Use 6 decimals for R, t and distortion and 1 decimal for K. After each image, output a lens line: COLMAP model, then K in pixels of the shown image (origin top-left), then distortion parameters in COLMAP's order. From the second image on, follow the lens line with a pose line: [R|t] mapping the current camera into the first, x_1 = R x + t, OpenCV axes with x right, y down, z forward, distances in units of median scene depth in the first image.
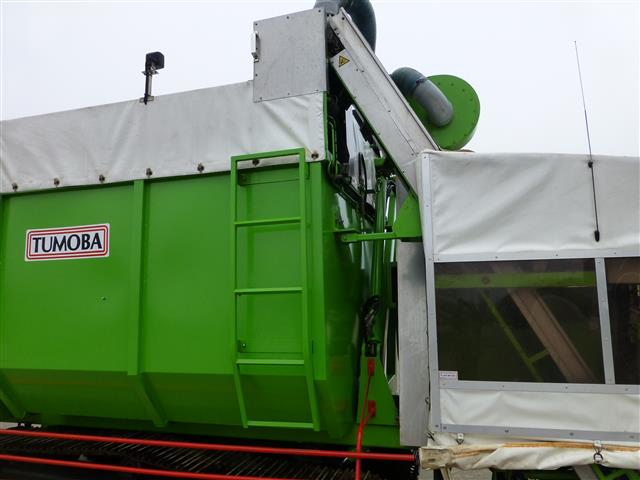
lens RADIAL K [[480.9, 0, 319.1], [0, 480.9, 253.3], [0, 0, 1]] dist [-0.000986, -0.002411]
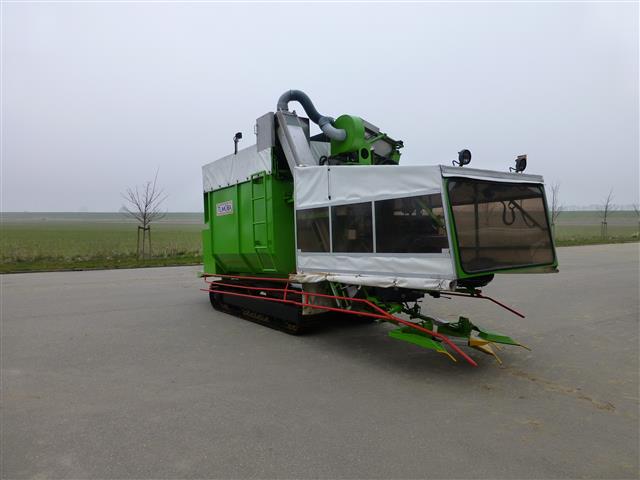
lens RADIAL K [[477.9, 0, 320.0], [0, 477.9, 240.0], [0, 0, 1]] dist [-0.008485, -0.006380]
pose [[0.770213, -0.023774, -0.637344, 2.039985], [0.121158, 0.986562, 0.109615, -0.093612], [0.626173, -0.161646, 0.762743, -0.983290]]
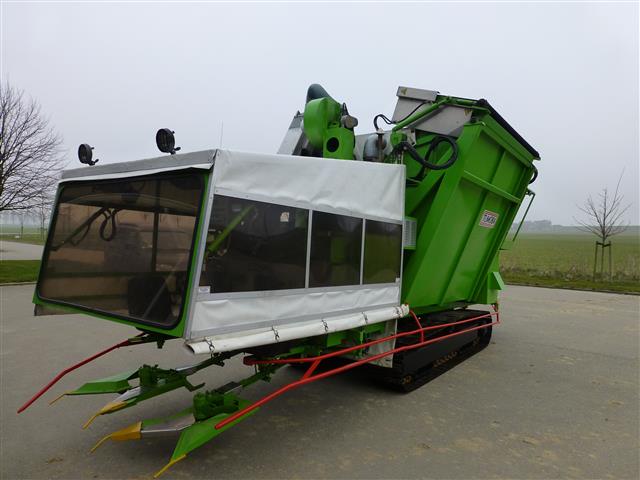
lens RADIAL K [[477.9, 0, 320.0], [0, 477.9, 240.0], [0, 0, 1]] dist [-0.008485, -0.006380]
pose [[0.324694, 0.045182, 0.944739, -0.745985], [-0.173631, 0.984730, 0.012580, 0.069369], [-0.929745, -0.168120, 0.327581, 0.374477]]
